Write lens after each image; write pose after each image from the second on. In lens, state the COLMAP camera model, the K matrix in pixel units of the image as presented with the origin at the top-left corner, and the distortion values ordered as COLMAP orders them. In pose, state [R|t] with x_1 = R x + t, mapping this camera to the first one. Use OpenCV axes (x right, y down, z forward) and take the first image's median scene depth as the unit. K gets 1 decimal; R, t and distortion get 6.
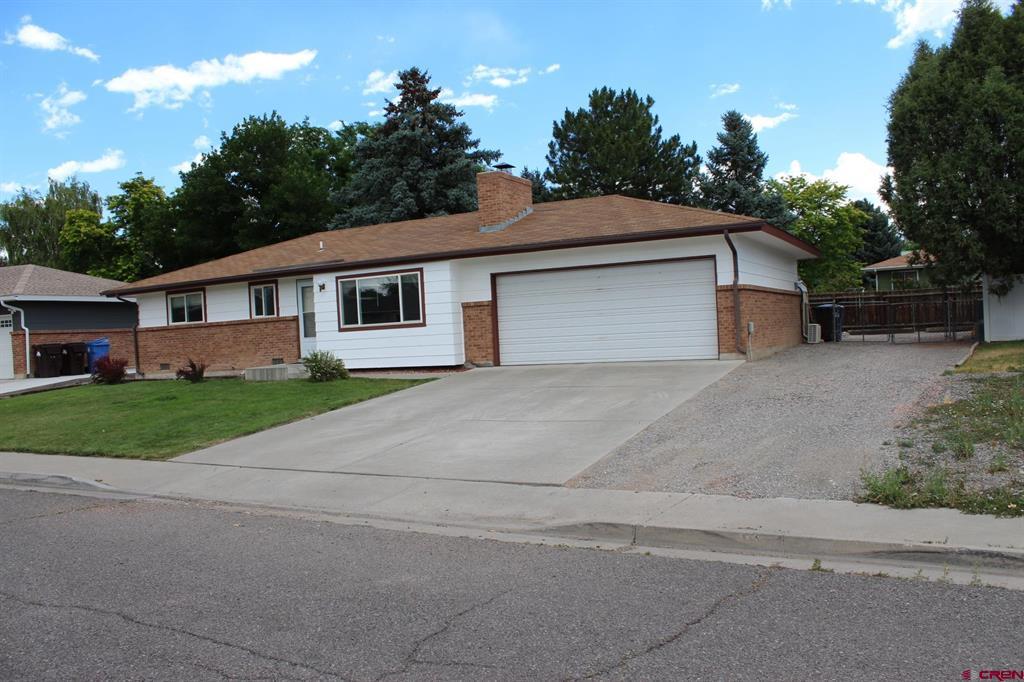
lens RADIAL K [[820.7, 0, 512.0], [0, 820.7, 341.0], [0, 0, 1]] dist [-0.097045, 0.007257]
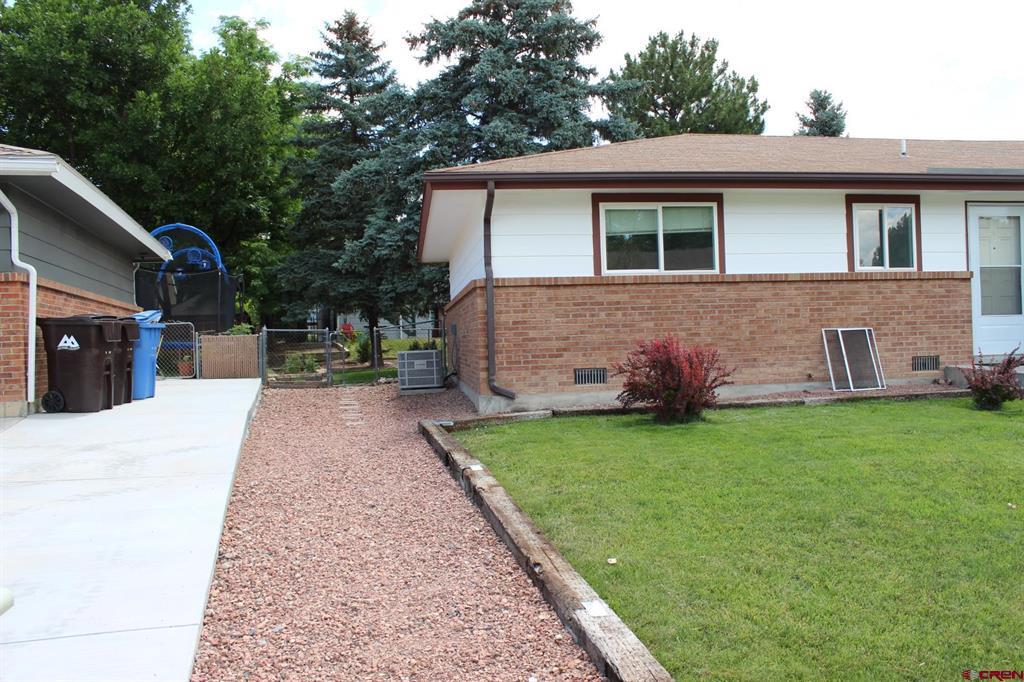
lens RADIAL K [[862.7, 0, 512.0], [0, 862.7, 341.0], [0, 0, 1]] dist [-0.157598, 0.160346]
pose [[0.819624, 0.026774, 0.572275, -0.795096], [-0.011414, 0.999472, -0.030413, 0.031257], [-0.572788, 0.018395, 0.819497, 0.742049]]
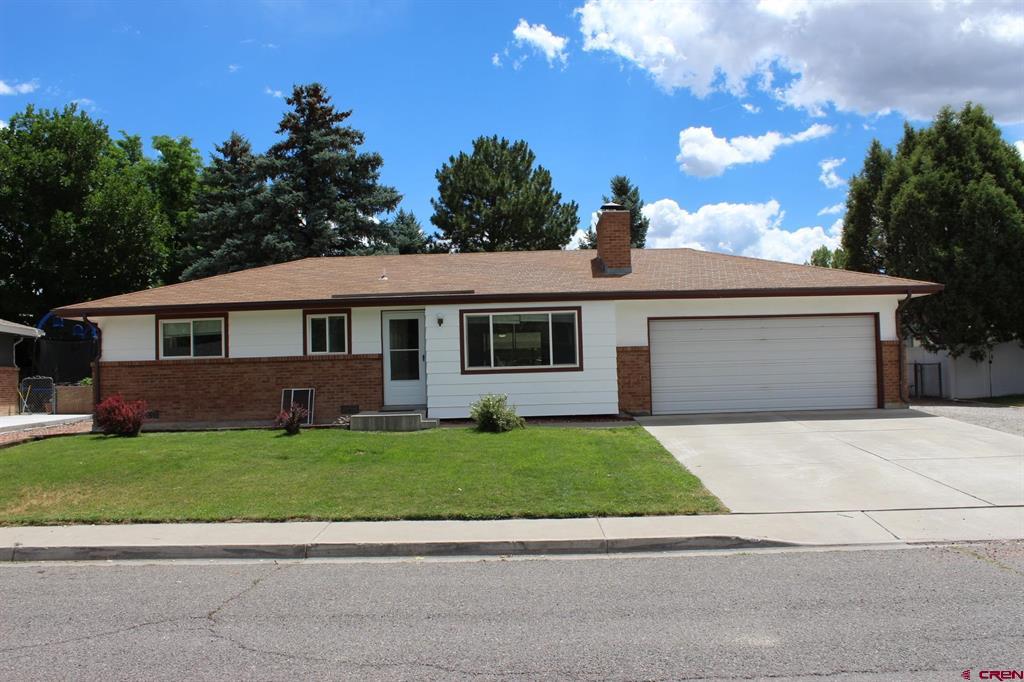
lens RADIAL K [[862.7, 0, 512.0], [0, 862.7, 341.0], [0, 0, 1]] dist [-0.157598, 0.160346]
pose [[0.897141, 0.049716, 0.438938, -0.530836], [-0.015669, 0.996603, -0.080855, 0.024409], [-0.441466, 0.065660, 0.894872, 0.160581]]
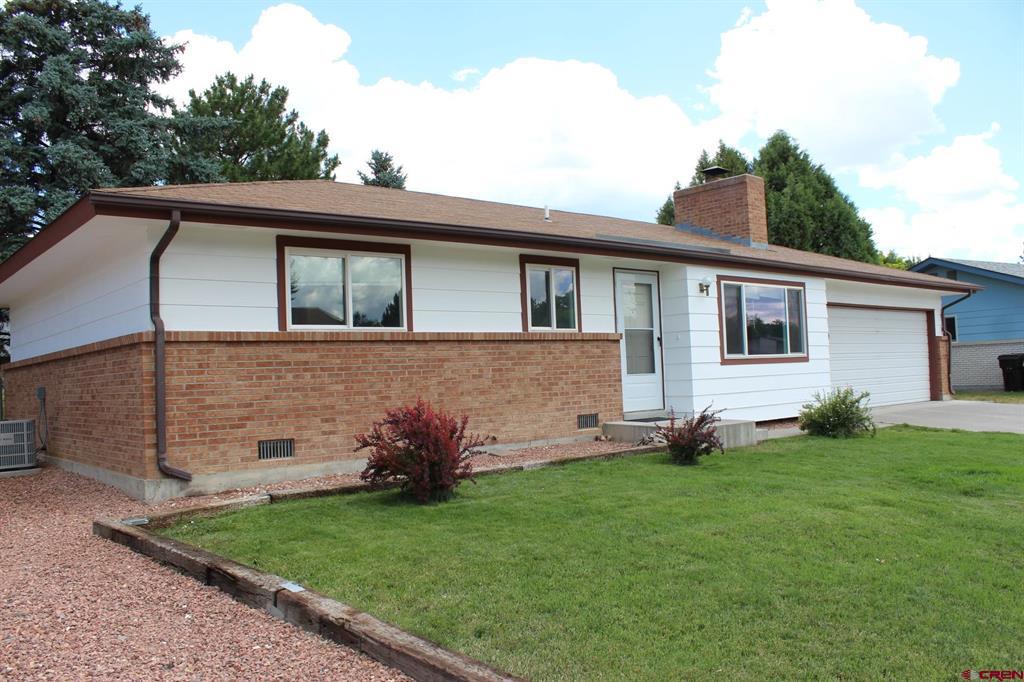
lens RADIAL K [[862.7, 0, 512.0], [0, 862.7, 341.0], [0, 0, 1]] dist [-0.157598, 0.160346]
pose [[0.381340, 0.075240, 0.921368, -0.817679], [0.024534, 0.995507, -0.091449, 0.024407], [-0.924109, 0.057478, 0.377781, 0.853501]]
